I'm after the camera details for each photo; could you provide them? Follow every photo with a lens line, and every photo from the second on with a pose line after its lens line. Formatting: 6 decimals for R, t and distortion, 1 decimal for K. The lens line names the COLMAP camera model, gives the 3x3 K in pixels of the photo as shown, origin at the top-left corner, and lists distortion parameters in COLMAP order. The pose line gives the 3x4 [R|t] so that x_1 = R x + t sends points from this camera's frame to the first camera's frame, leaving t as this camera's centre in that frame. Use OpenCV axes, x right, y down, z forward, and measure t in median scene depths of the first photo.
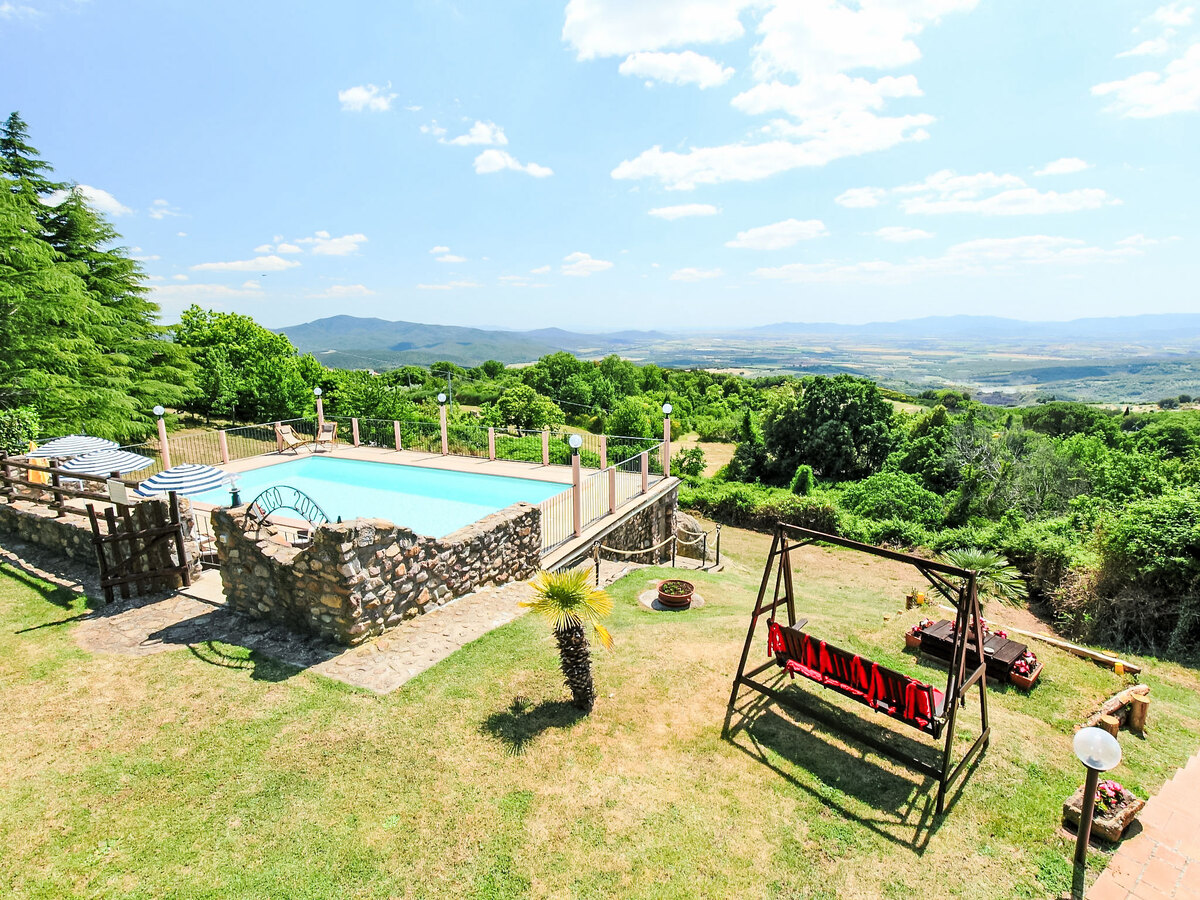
lens RADIAL K [[658.5, 0, 644.7], [0, 658.5, 429.7], [0, 0, 1]] dist [-0.007162, -0.010400]
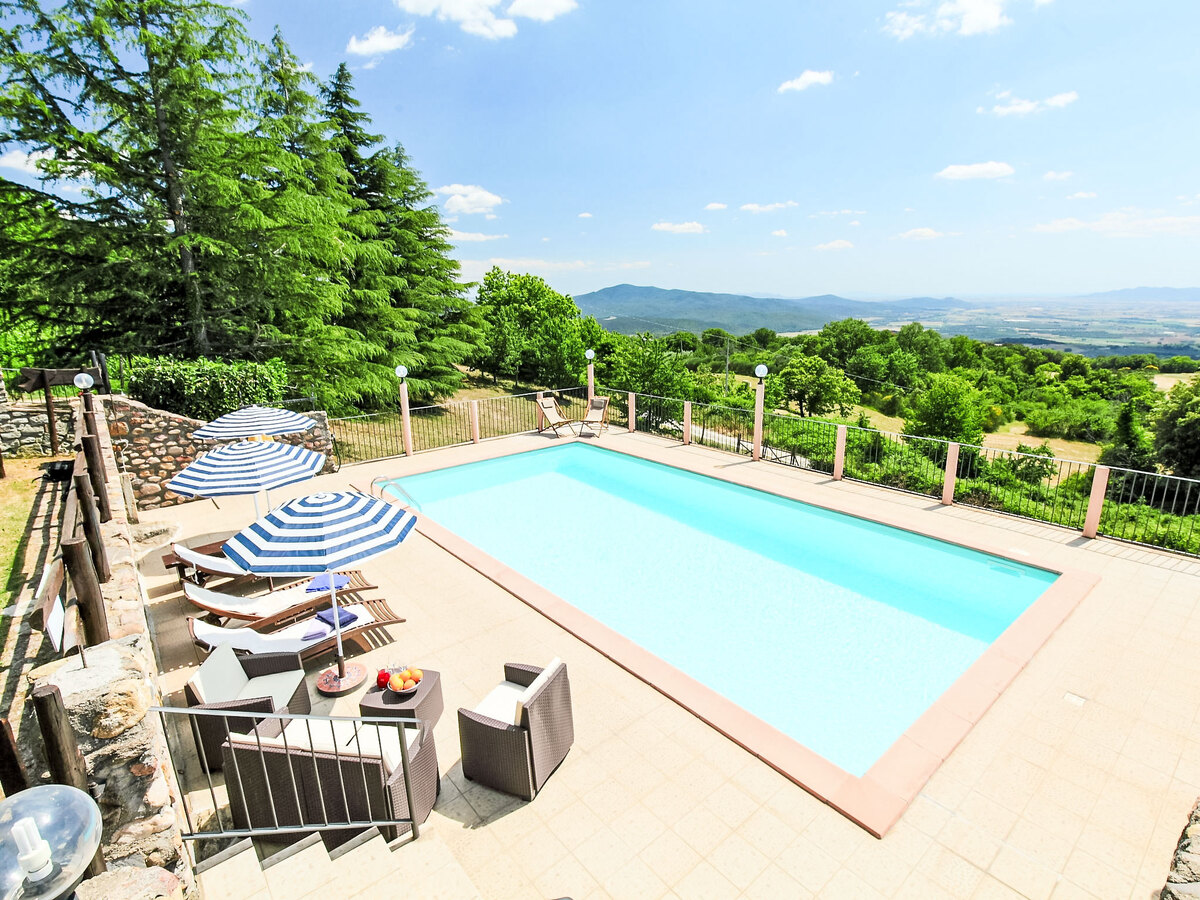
lens RADIAL K [[629.5, 0, 598.3], [0, 629.5, 449.6], [0, 0, 1]] dist [-0.001838, -0.005658]
pose [[0.891773, 0.101670, -0.440913, -0.040837], [-0.064490, 0.993040, 0.098551, -0.005626], [0.447864, -0.059451, 0.892123, 0.091279]]
